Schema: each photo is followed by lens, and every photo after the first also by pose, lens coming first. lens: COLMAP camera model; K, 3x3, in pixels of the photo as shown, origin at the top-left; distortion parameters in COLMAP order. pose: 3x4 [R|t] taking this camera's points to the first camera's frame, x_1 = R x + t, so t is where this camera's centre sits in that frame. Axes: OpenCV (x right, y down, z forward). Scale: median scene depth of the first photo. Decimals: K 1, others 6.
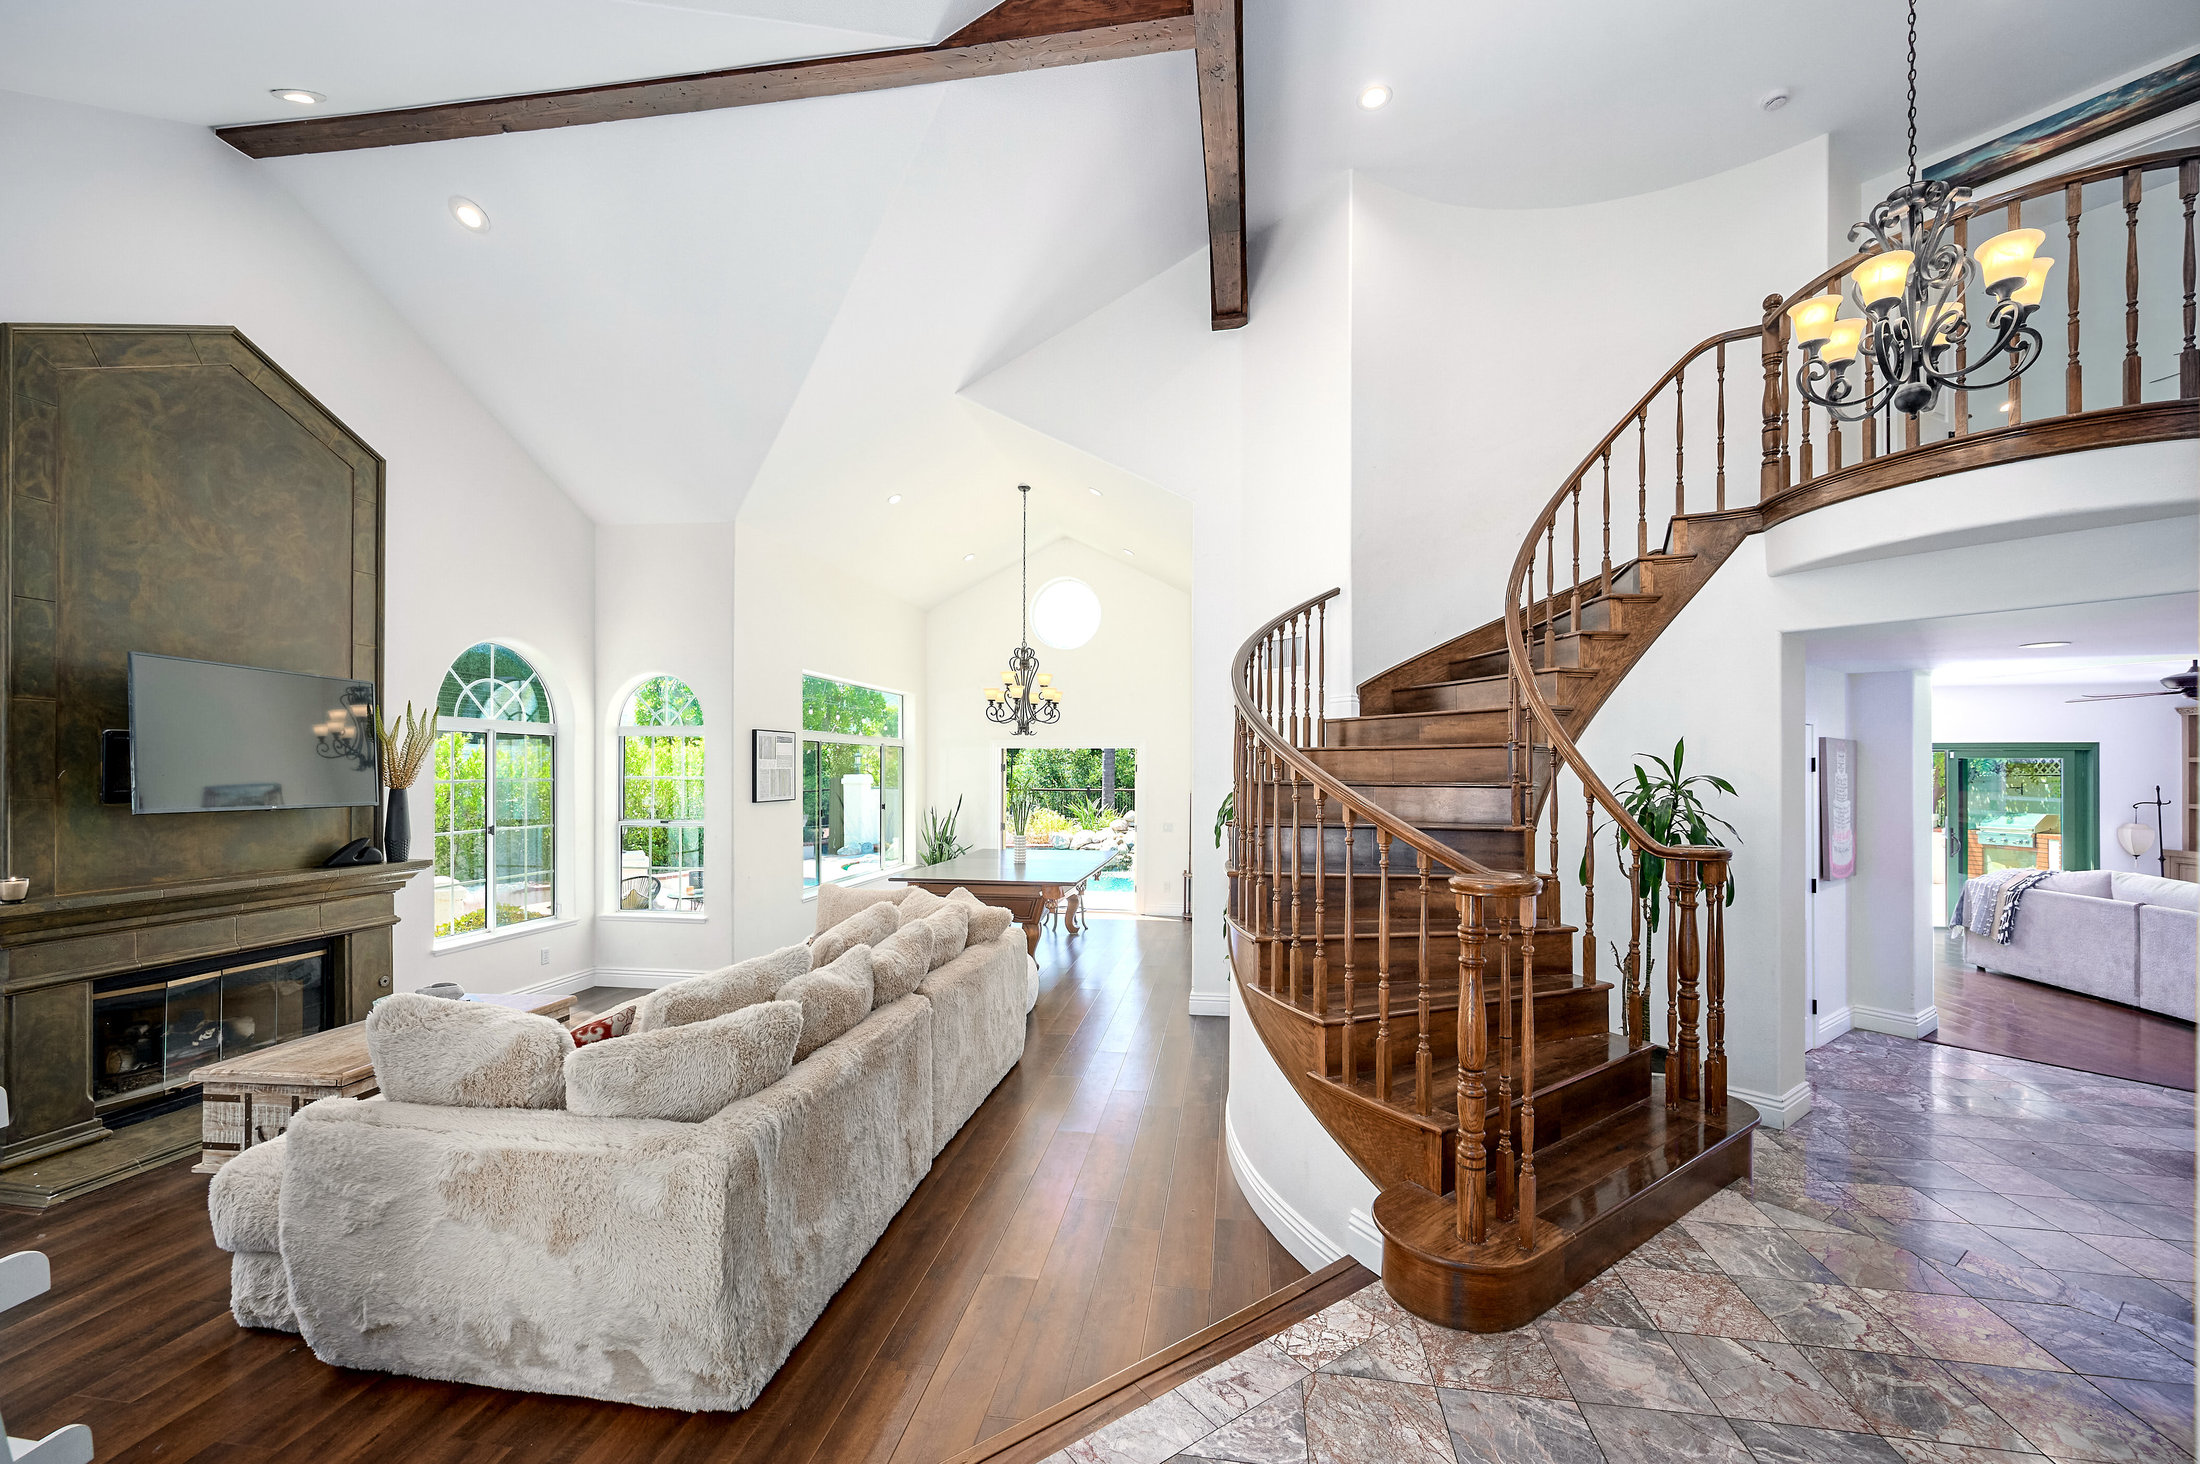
lens RADIAL K [[856.1, 0, 1107.7], [0, 856.1, 737.9], [0, 0, 1]] dist [-0.001543, -0.000139]
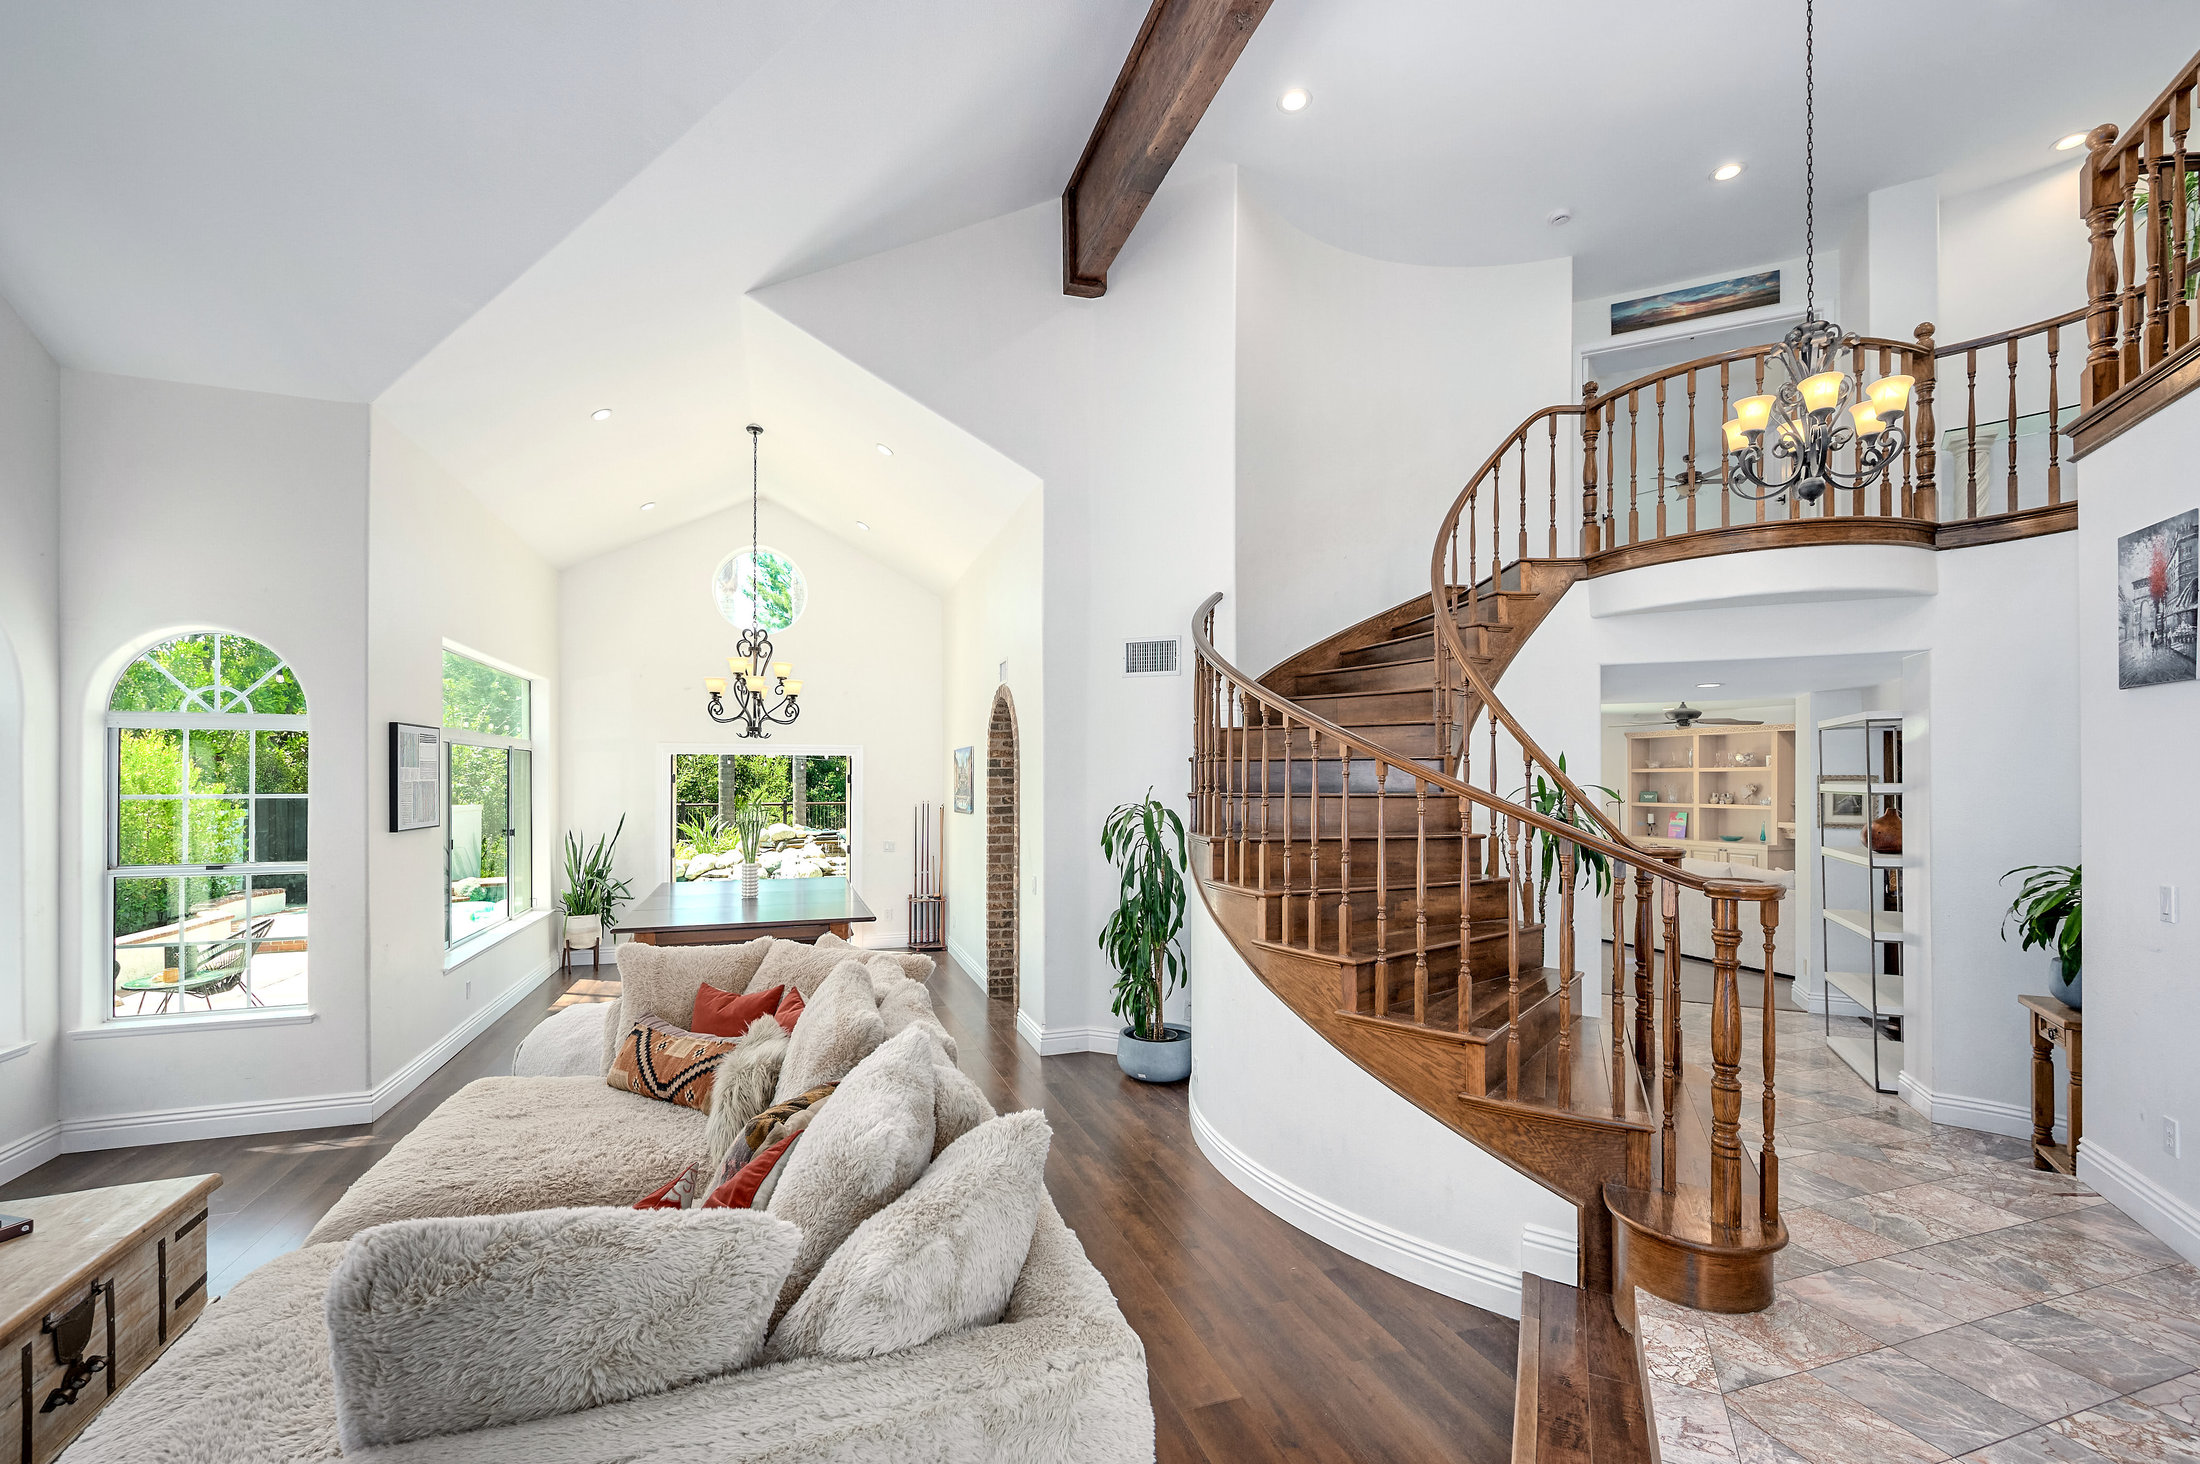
lens RADIAL K [[912.6, 0, 1103.0], [0, 912.6, 746.6], [0, 0, 1]] dist [0.001016, 0.000362]
pose [[0.885860, 0.014190, 0.463735, -0.330383], [-0.014766, 0.999888, -0.002390, 0.003016], [-0.463717, -0.004730, 0.885971, 0.148912]]
